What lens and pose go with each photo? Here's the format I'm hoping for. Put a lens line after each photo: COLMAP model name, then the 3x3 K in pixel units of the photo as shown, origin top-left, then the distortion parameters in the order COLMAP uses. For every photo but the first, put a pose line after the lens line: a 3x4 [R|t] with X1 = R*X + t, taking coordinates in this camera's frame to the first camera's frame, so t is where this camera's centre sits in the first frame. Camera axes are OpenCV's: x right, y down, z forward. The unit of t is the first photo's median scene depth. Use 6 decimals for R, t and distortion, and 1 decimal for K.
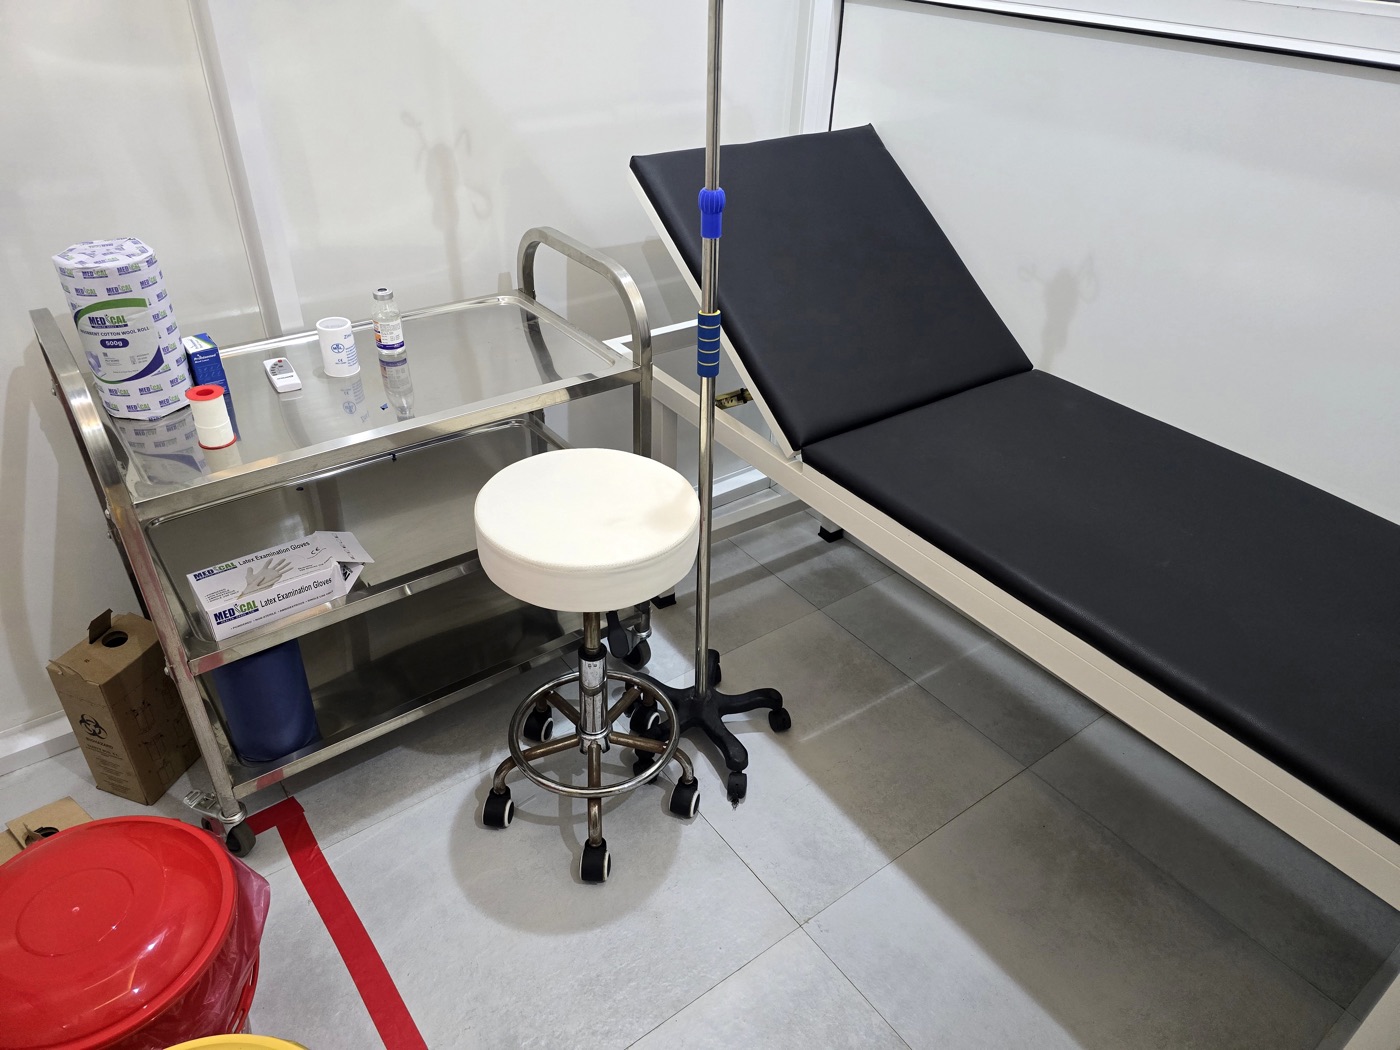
lens RADIAL K [[938.1, 0, 700.0], [0, 938.1, 525.0], [0, 0, 1]] dist [-0.009336, -0.007679]
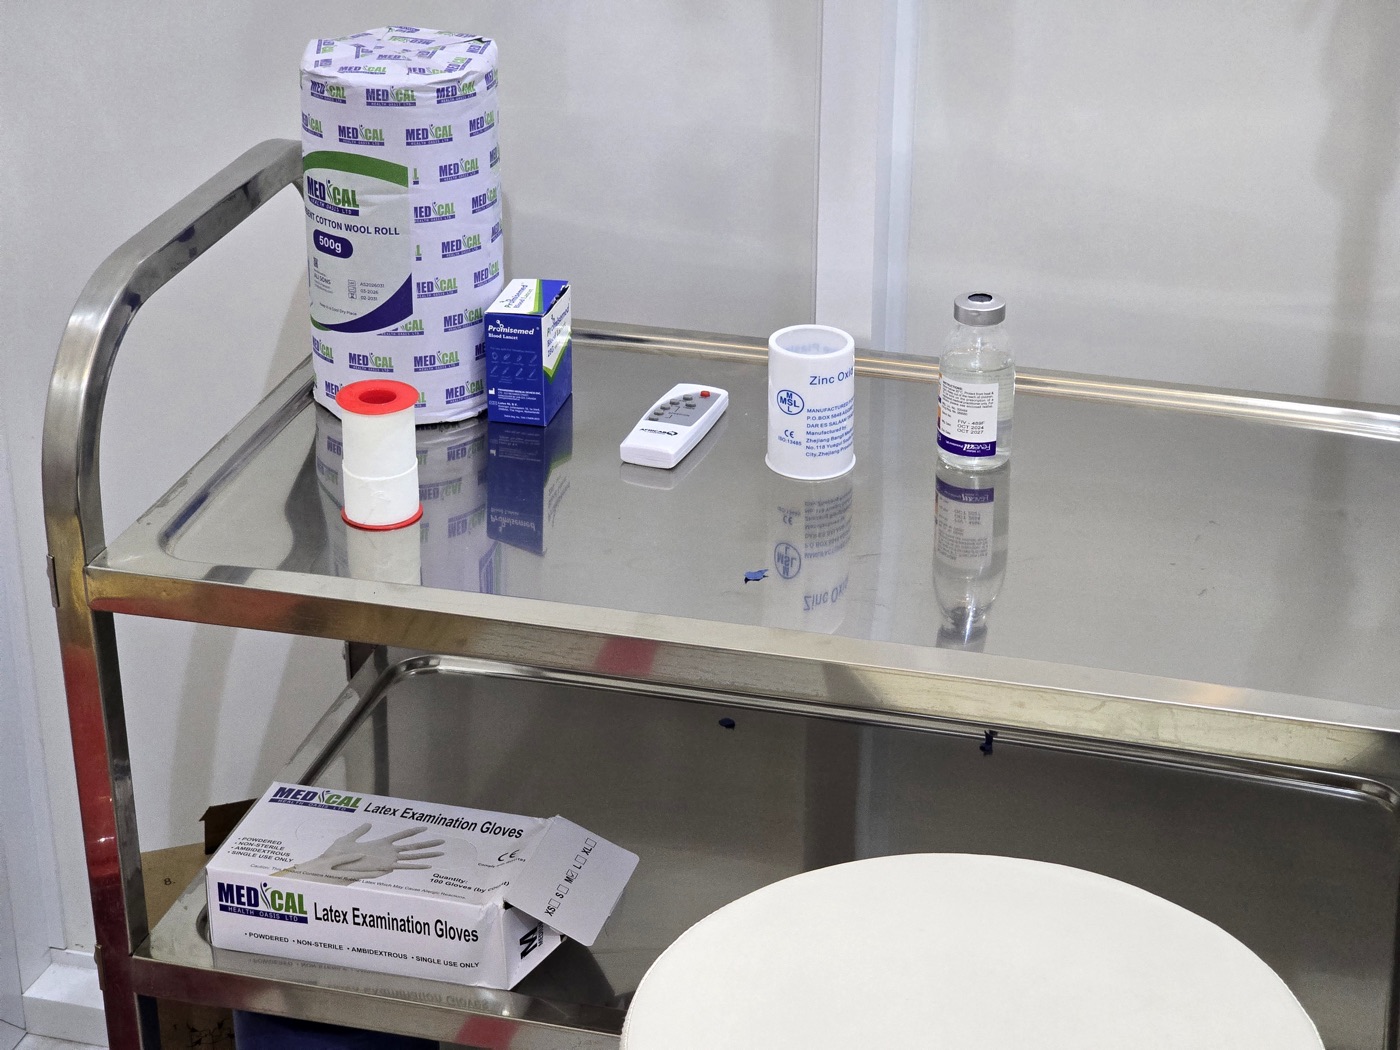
lens RADIAL K [[2603.0, 0, 700.0], [0, 2603.0, 525.0], [0, 0, 1]] dist [0.007974, 0.075768]
pose [[0.620002, 0.303538, -0.723507, 0.415790], [-0.418882, 0.907777, 0.021890, -0.167299], [0.663427, 0.289492, 0.689970, 0.280587]]
